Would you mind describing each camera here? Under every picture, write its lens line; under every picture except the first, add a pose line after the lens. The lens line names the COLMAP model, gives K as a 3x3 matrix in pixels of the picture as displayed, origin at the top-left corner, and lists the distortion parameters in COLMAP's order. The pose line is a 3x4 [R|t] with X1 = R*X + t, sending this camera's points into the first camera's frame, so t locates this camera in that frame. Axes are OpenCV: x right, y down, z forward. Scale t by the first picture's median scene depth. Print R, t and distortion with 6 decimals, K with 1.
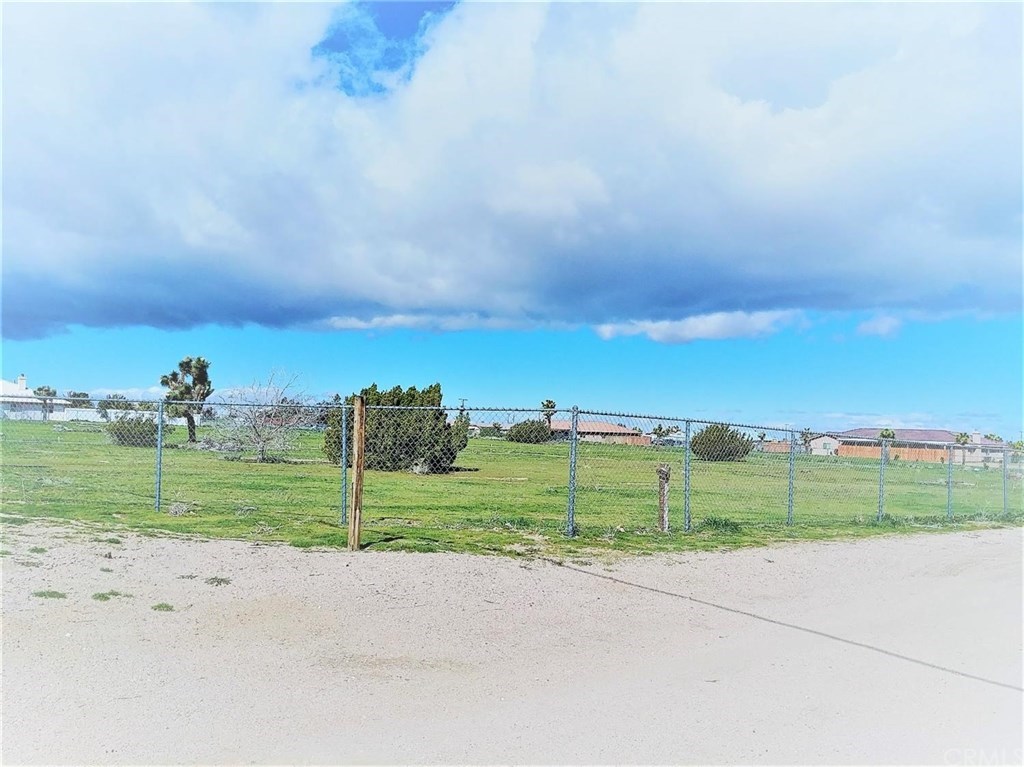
lens RADIAL K [[889.7, 0, 522.2], [0, 889.7, 379.7], [0, 0, 1]] dist [0.086370, -0.128225]
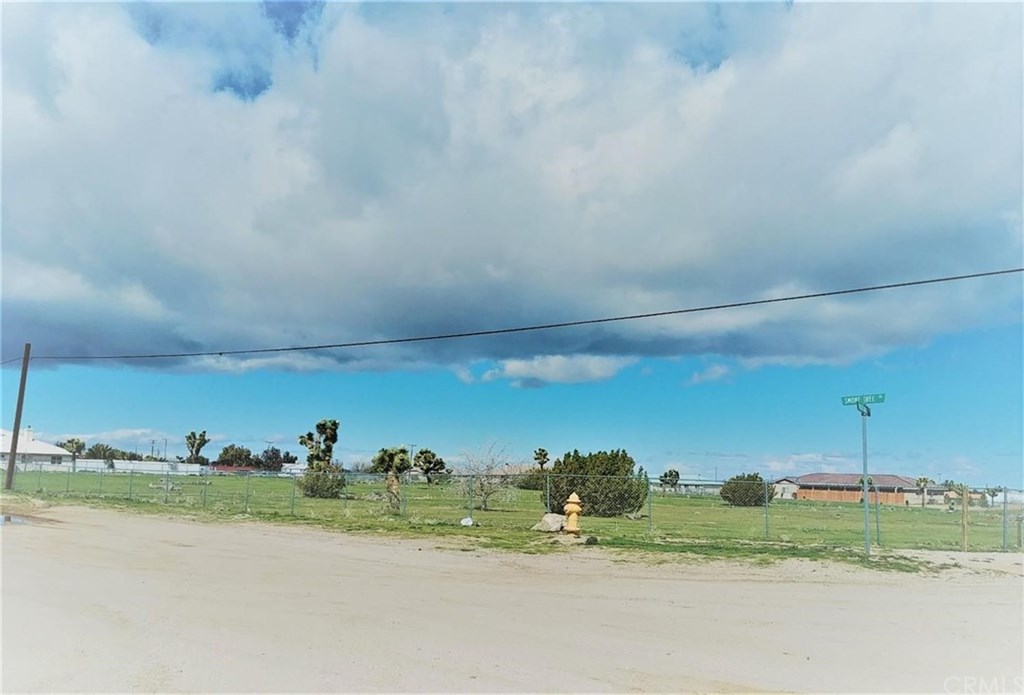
lens RADIAL K [[919.0, 0, 487.2], [0, 919.0, 397.7], [0, 0, 1]] dist [0.088075, -0.041876]
pose [[0.995419, 0.001601, 0.095594, -0.273359], [0.000713, 0.999708, -0.024170, -0.024655], [-0.095604, 0.024127, 0.995127, -0.208447]]
